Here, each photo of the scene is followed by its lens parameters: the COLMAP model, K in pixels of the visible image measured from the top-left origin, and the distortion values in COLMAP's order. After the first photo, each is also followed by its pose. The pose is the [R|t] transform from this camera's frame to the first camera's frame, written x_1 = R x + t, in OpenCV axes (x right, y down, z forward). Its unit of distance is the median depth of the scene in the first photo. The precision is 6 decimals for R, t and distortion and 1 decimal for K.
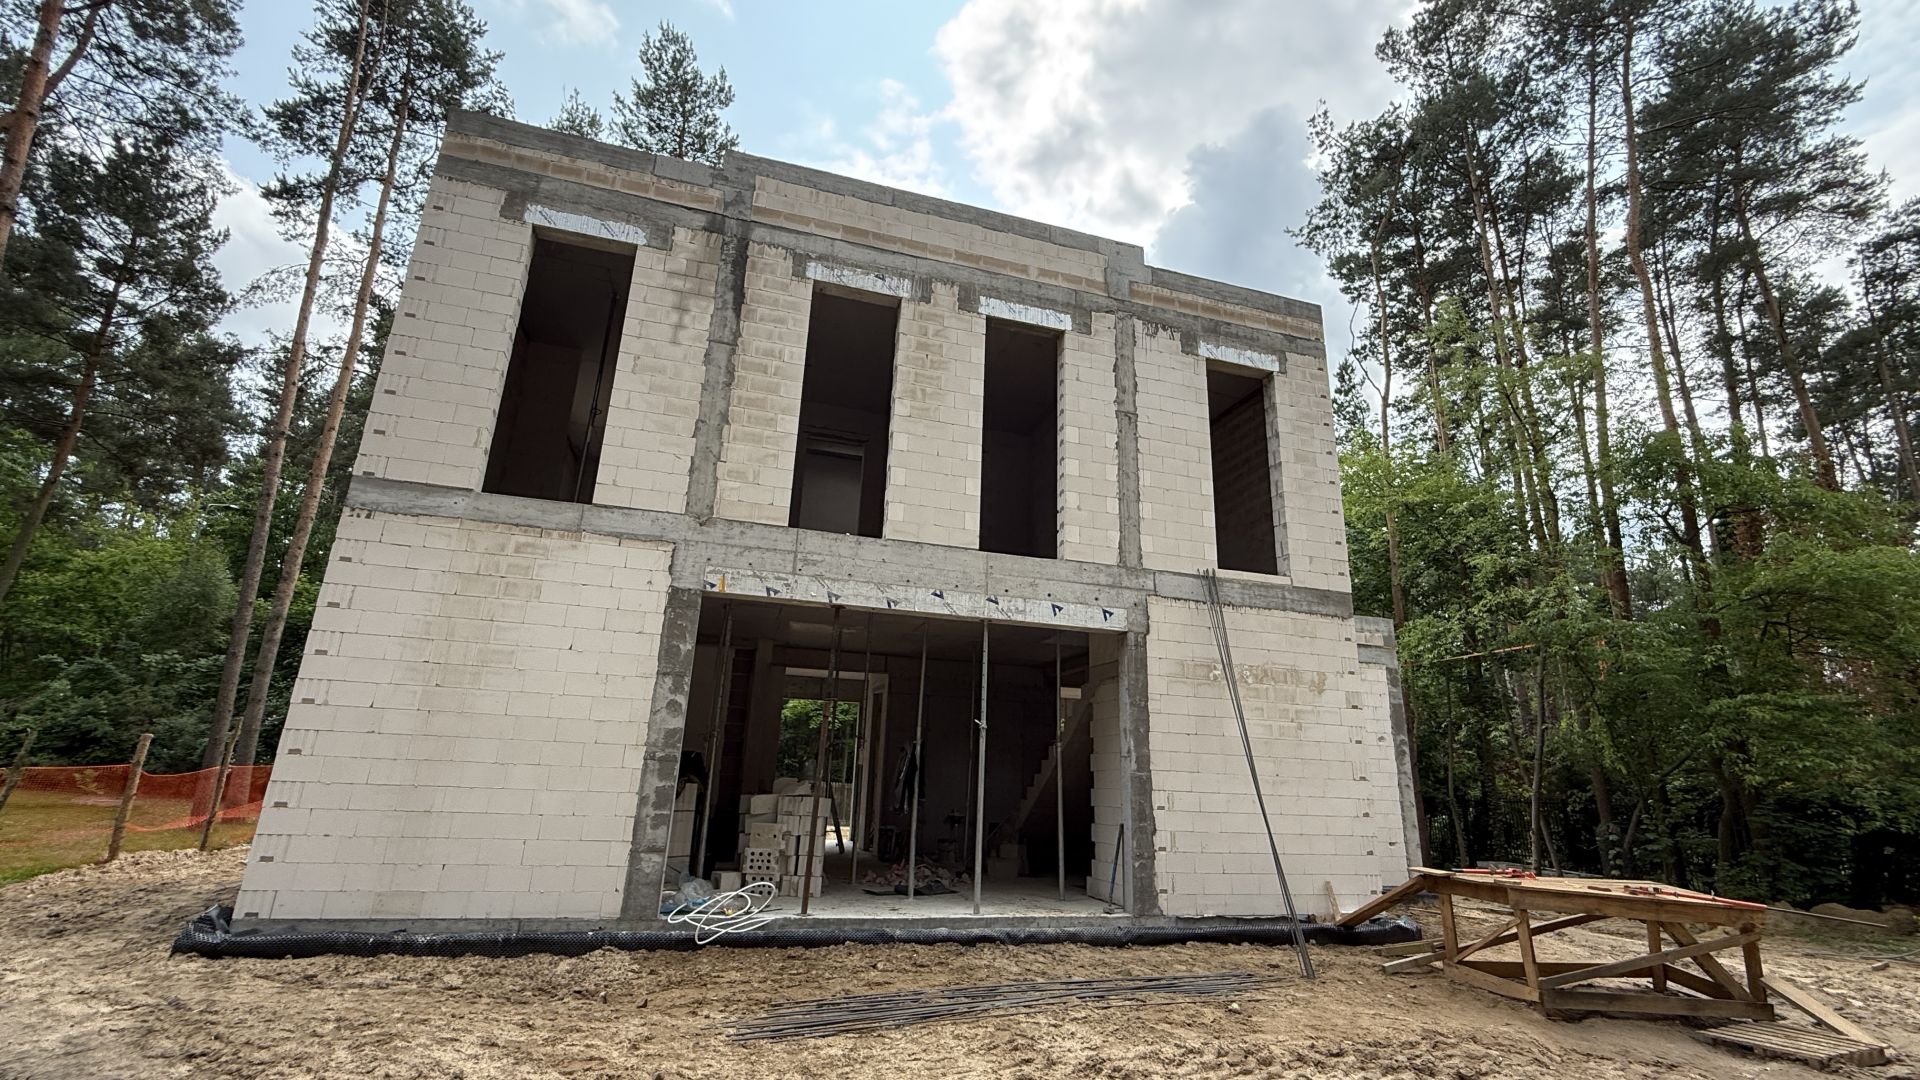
lens RADIAL K [[860.4, 0, 961.6], [0, 860.4, 535.9], [0, 0, 1]] dist [-0.002396, 0.000110]
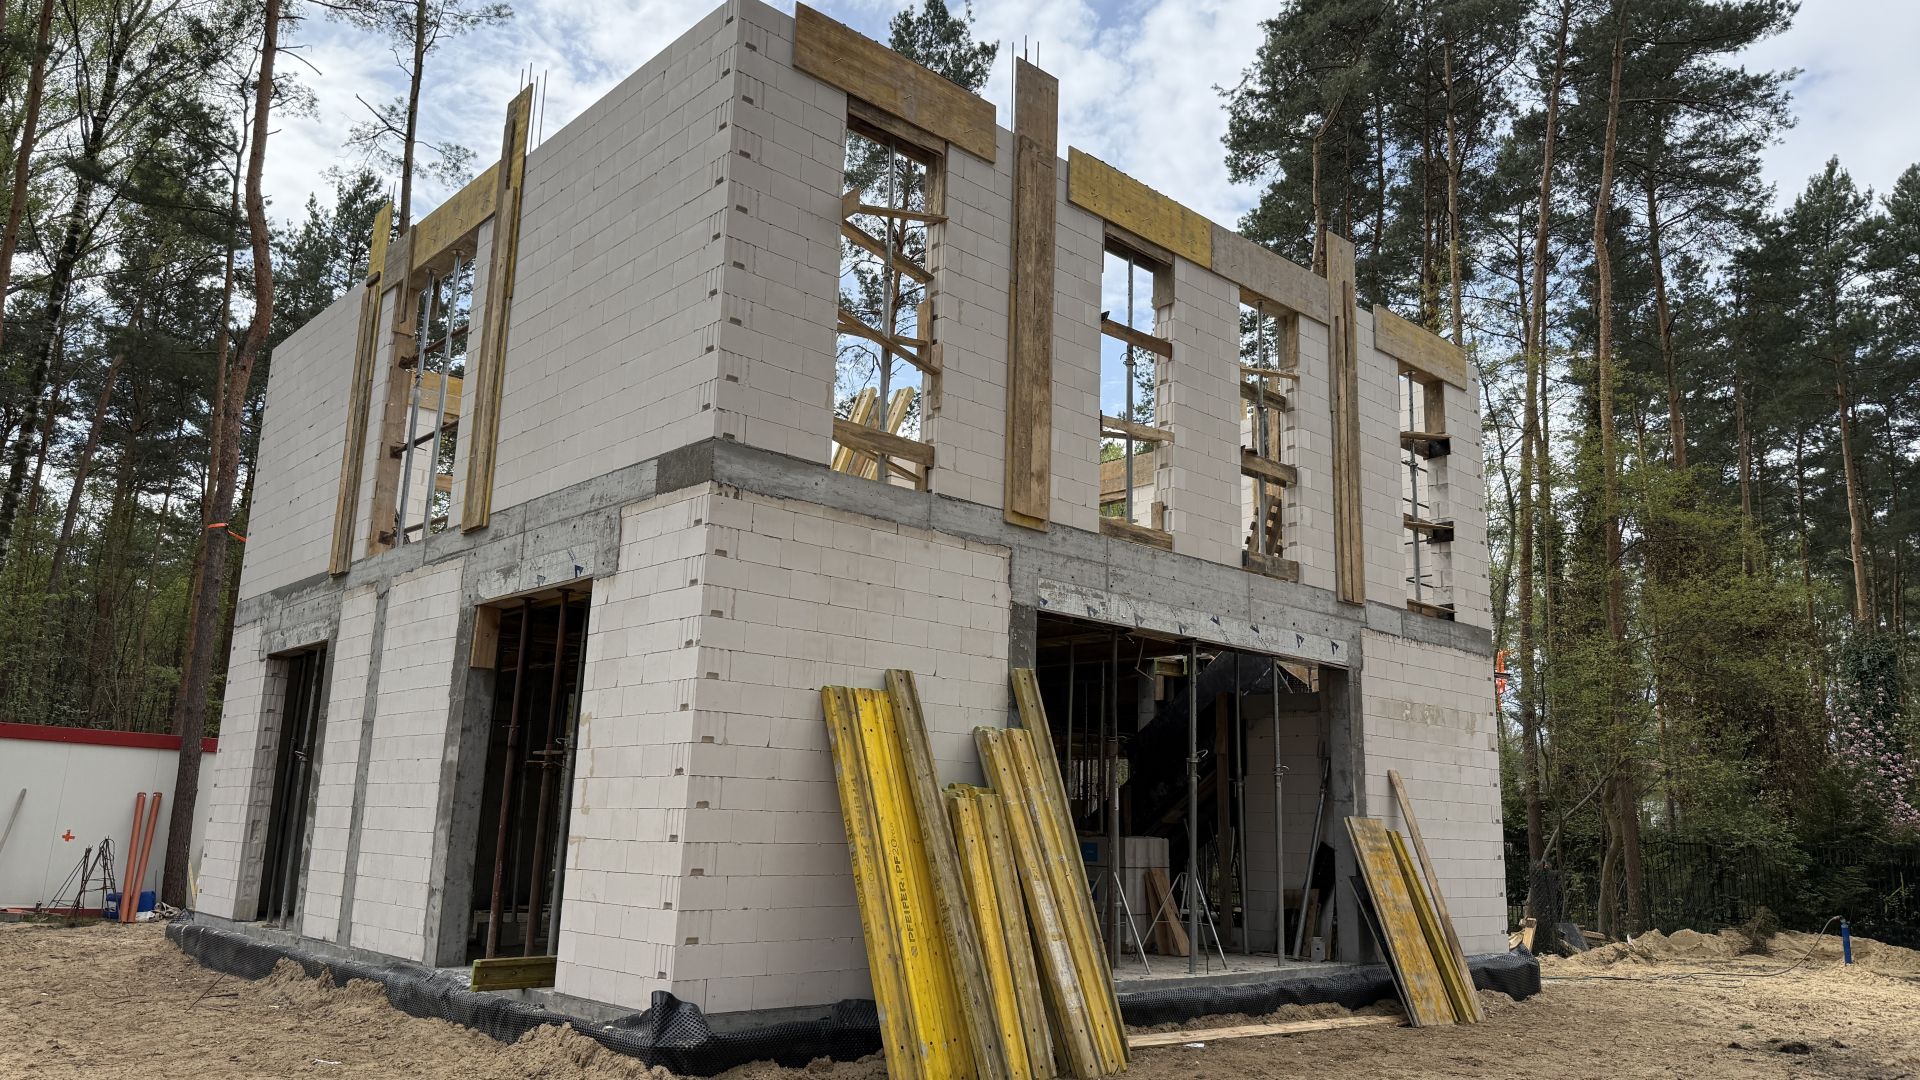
lens RADIAL K [[1341.3, 0, 966.9], [0, 1341.3, 544.0], [0, 0, 1]] dist [0.126384, -0.186460]
pose [[0.902179, 0.085818, 0.422740, -0.882640], [-0.132199, 0.987859, 0.081591, -0.091768], [-0.410606, -0.129495, 0.902571, -0.140476]]
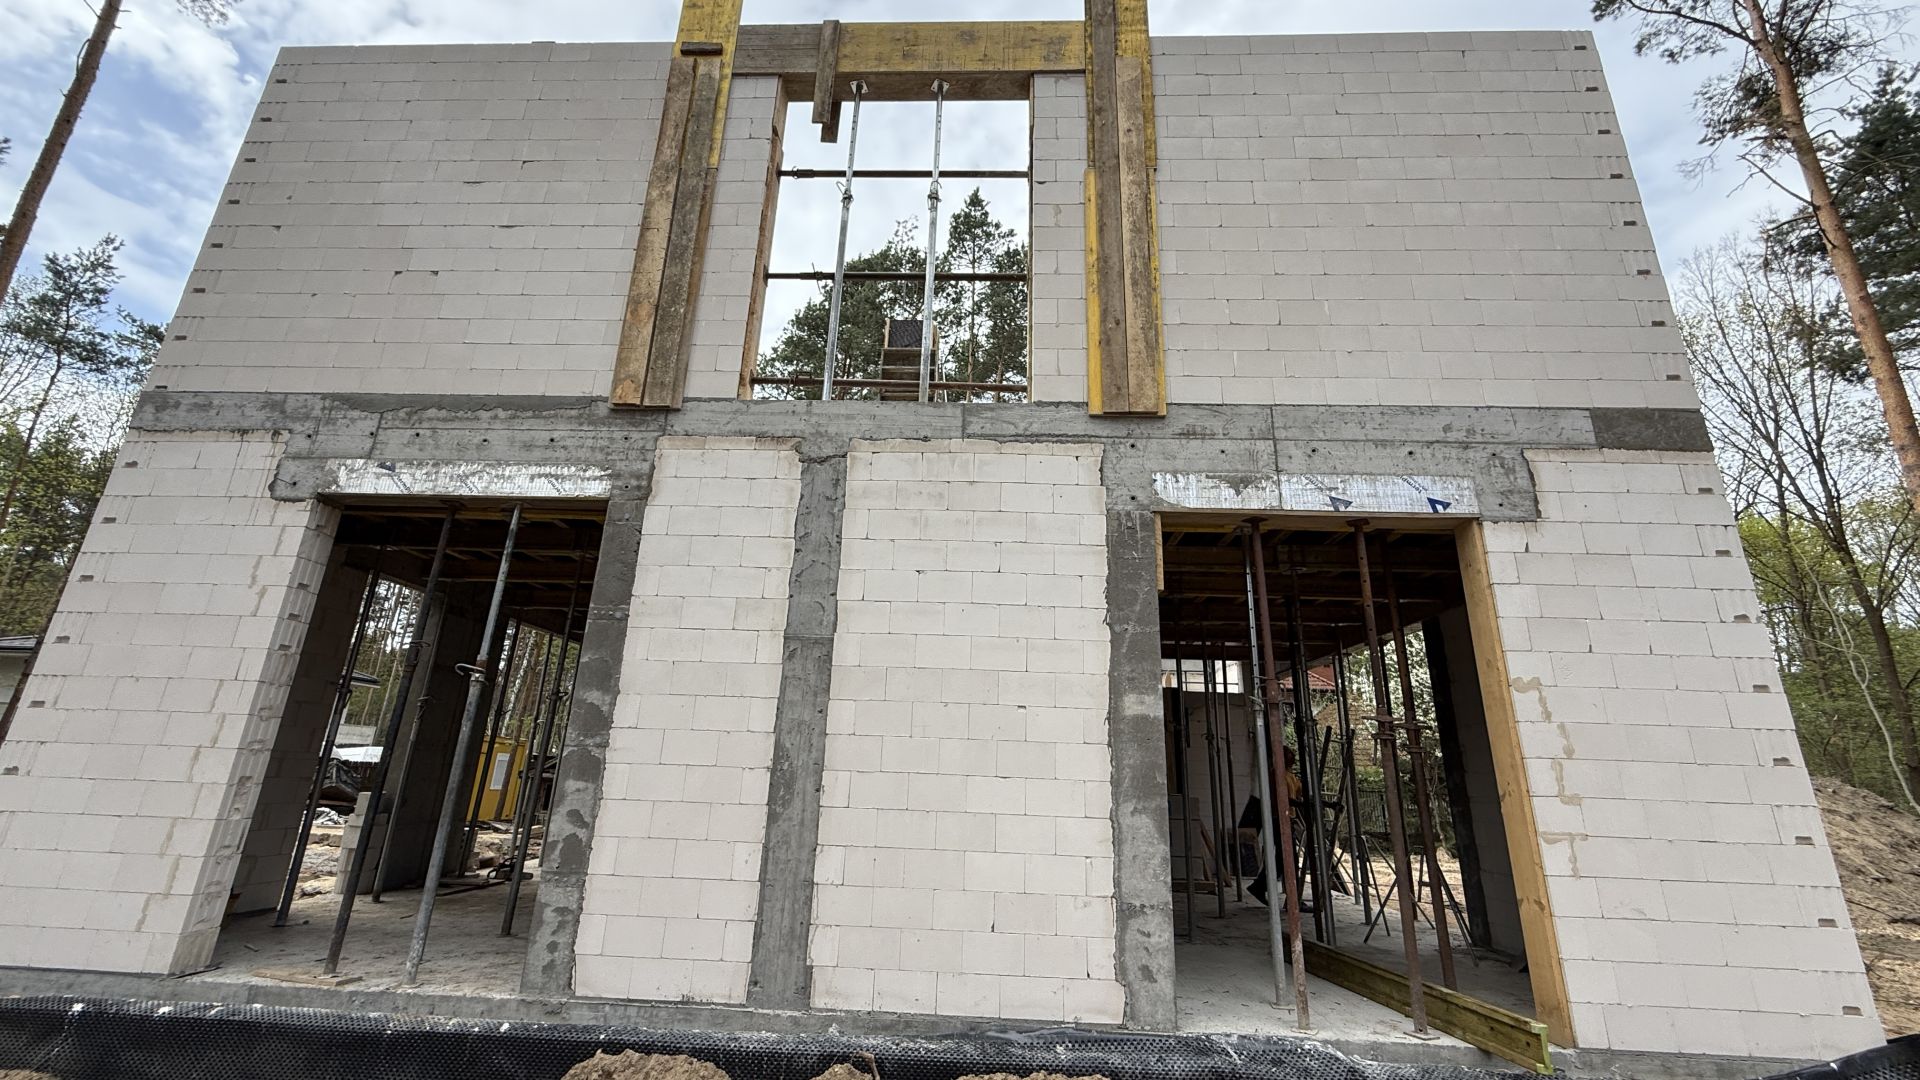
lens RADIAL K [[765.2, 0, 953.2], [0, 765.2, 538.5], [0, 0, 1]] dist [-0.000549, 0.000258]
pose [[0.335125, 0.272514, 0.901902, -1.303128], [-0.309495, 0.935977, -0.167810, 0.295040], [-0.889890, -0.222897, 0.398011, 1.130245]]
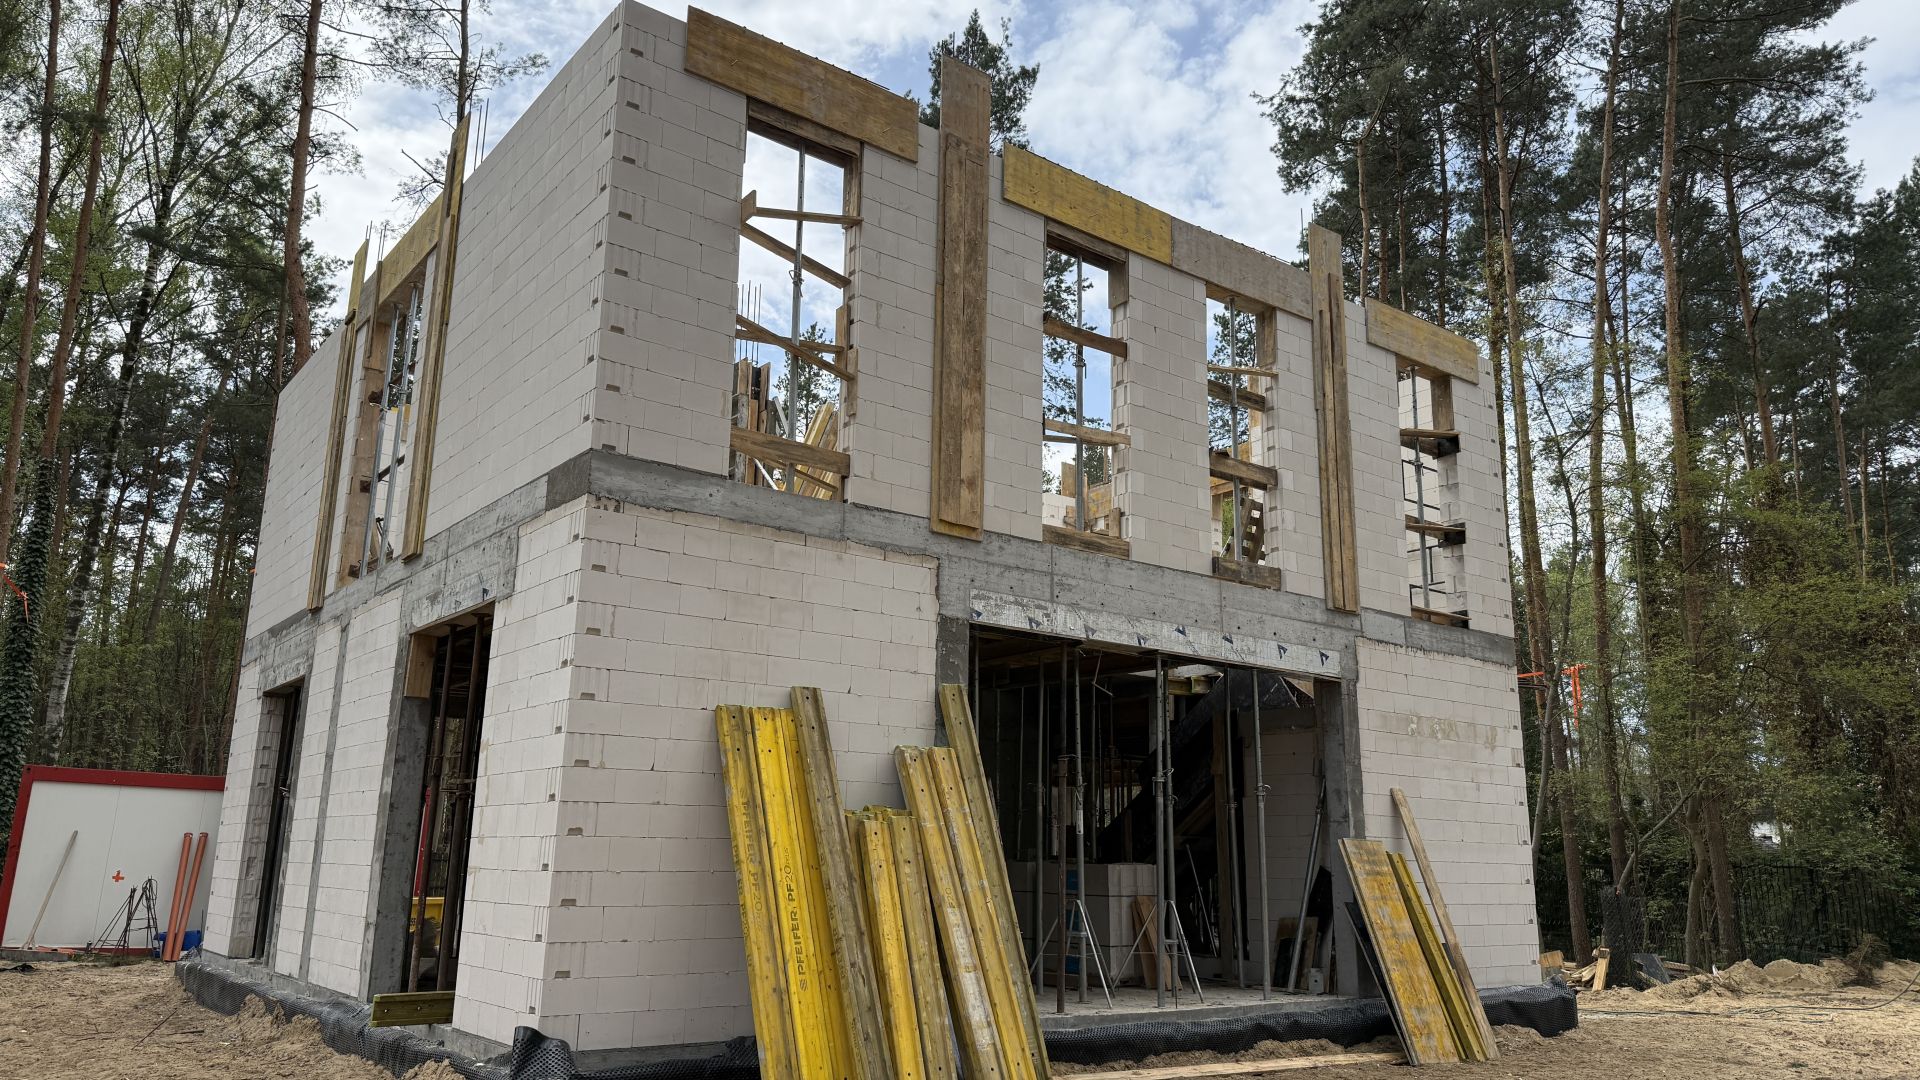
lens RADIAL K [[1340.8, 0, 961.3], [0, 1340.8, 537.9], [0, 0, 1]] dist [0.105492, -0.137207]
pose [[0.936803, 0.069311, 0.342923, -0.709517], [-0.096359, 0.993385, 0.062453, -0.086131], [-0.336326, -0.091550, 0.937285, -0.153496]]
